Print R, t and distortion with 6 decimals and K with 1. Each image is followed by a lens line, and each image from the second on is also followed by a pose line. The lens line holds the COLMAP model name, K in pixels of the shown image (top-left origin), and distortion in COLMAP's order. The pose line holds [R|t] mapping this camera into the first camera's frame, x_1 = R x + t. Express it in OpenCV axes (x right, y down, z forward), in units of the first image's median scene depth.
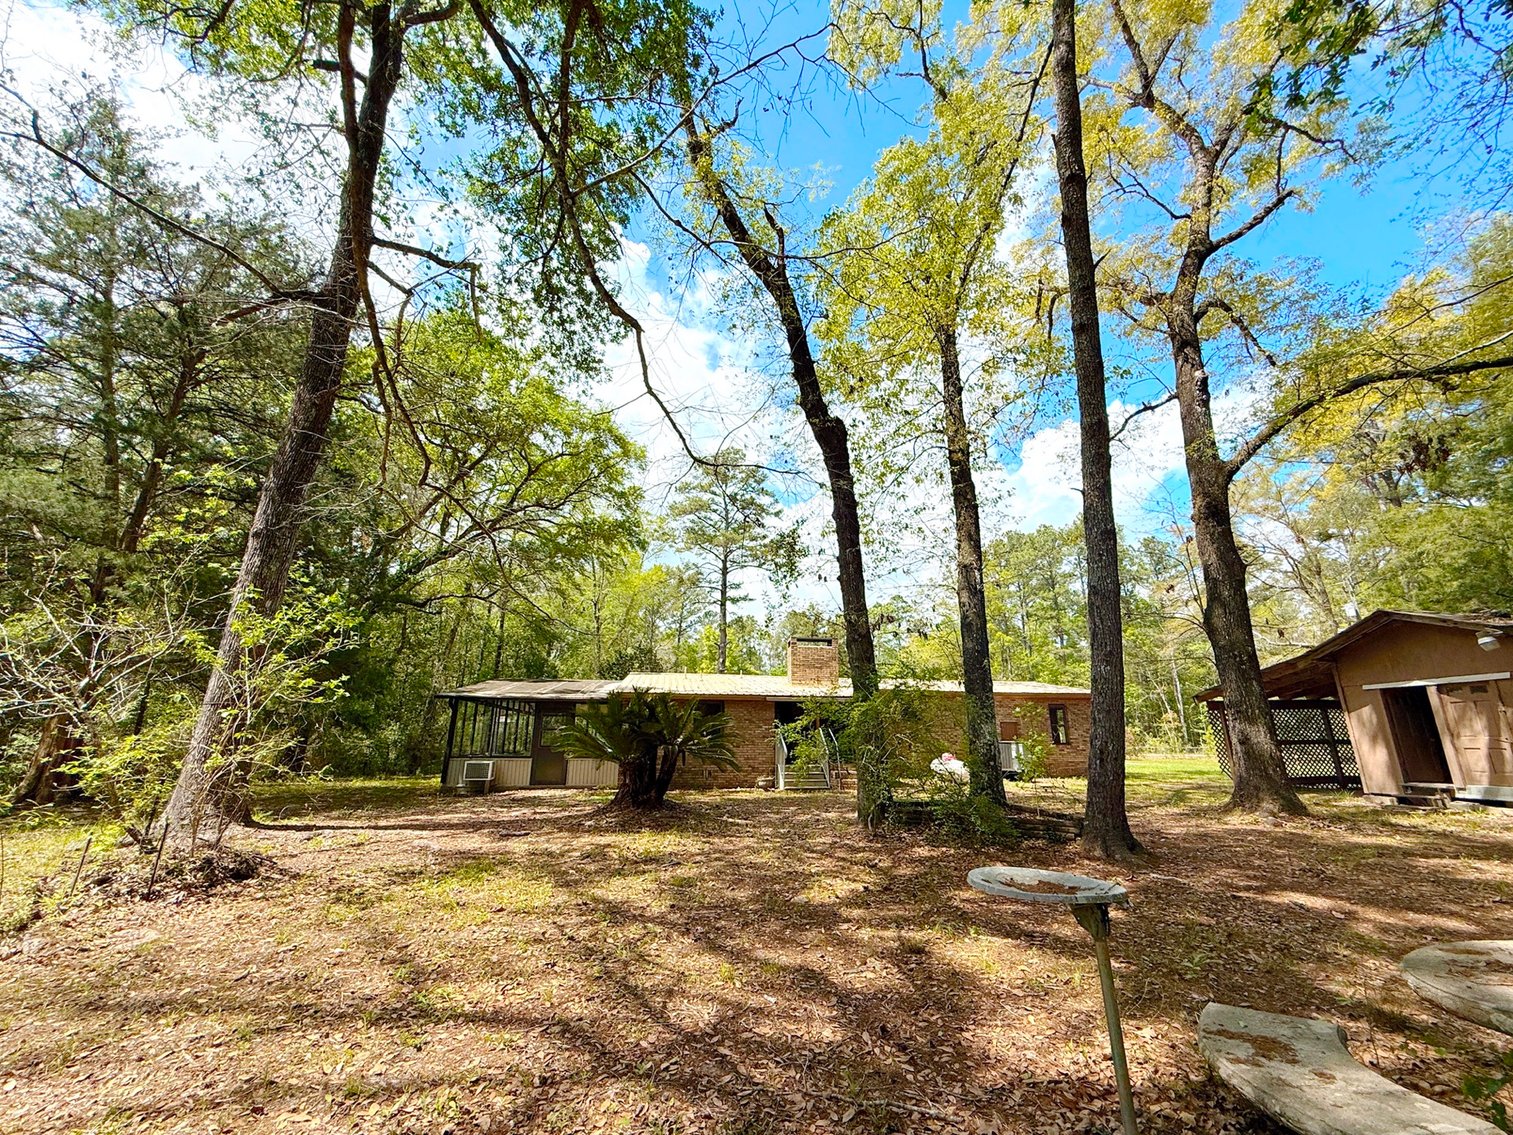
lens RADIAL K [[606.1, 0, 750.7], [0, 606.1, 567.2], [0, 0, 1]] dist [0.004372, 0.000074]
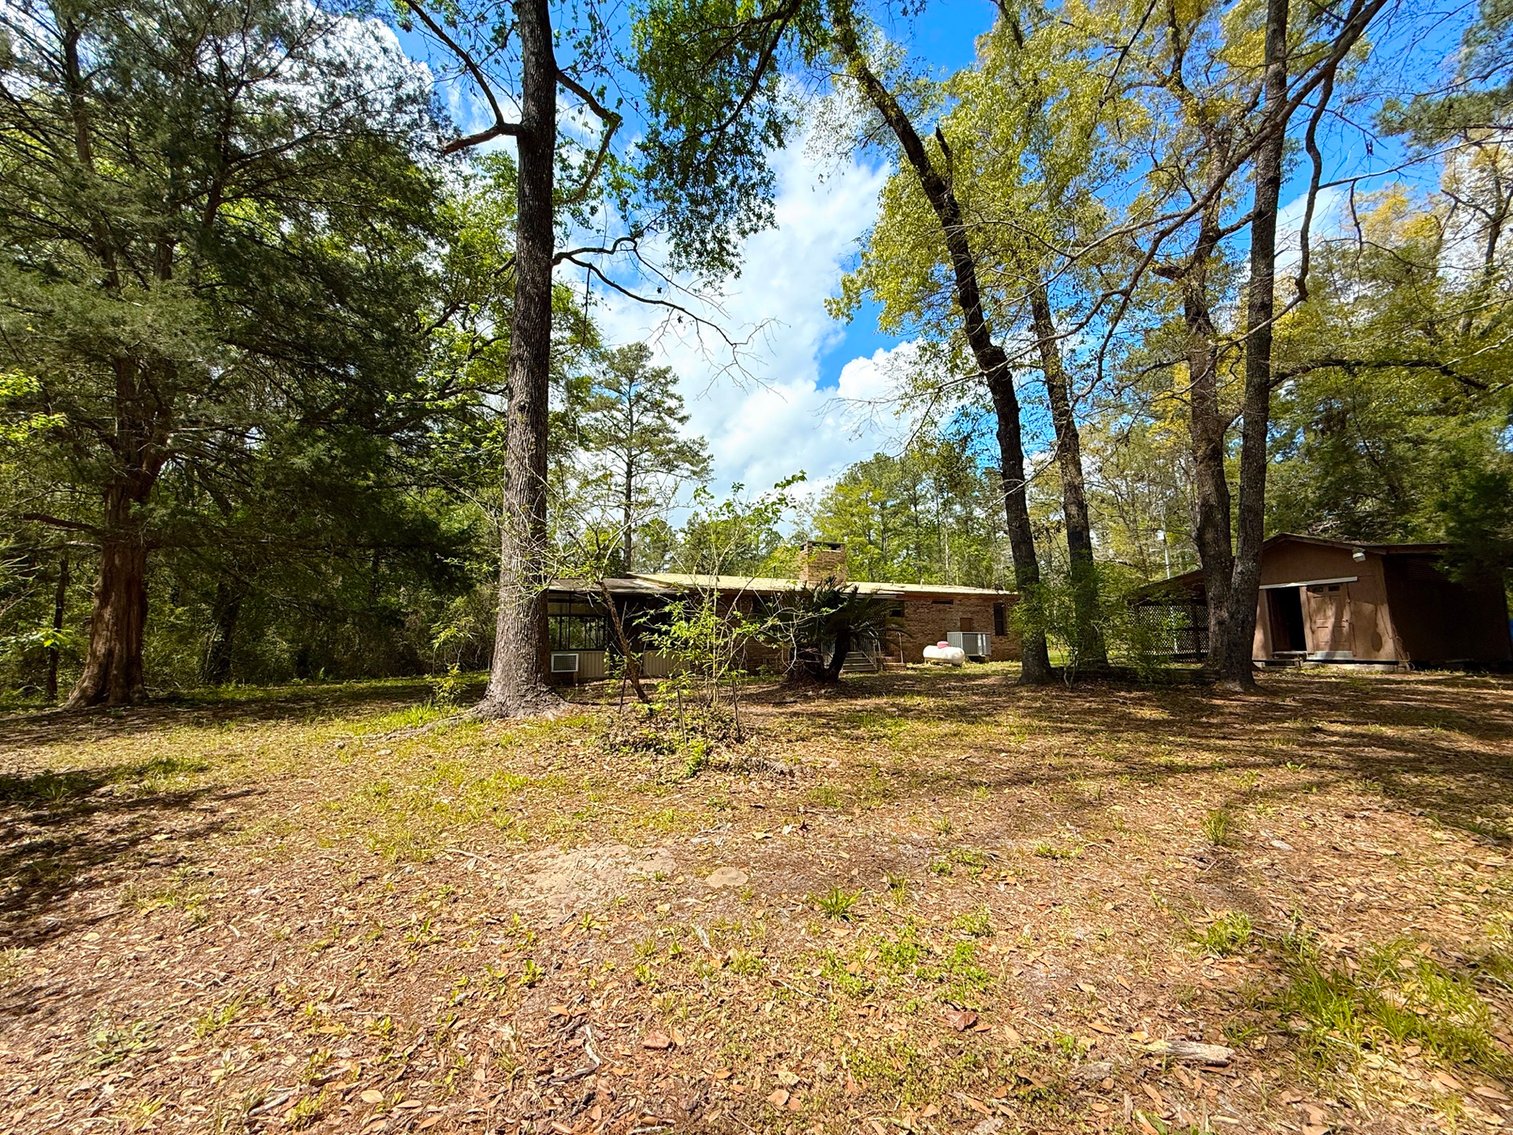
lens RADIAL K [[606.1, 0, 755.7], [0, 606.1, 564.0], [0, 0, 1]] dist [0.004372, 0.000074]
pose [[0.960089, 0.020271, 0.278960, -0.342109], [-0.059866, 0.989150, 0.134161, 0.016917], [-0.273214, -0.145506, 0.950885, -0.005989]]
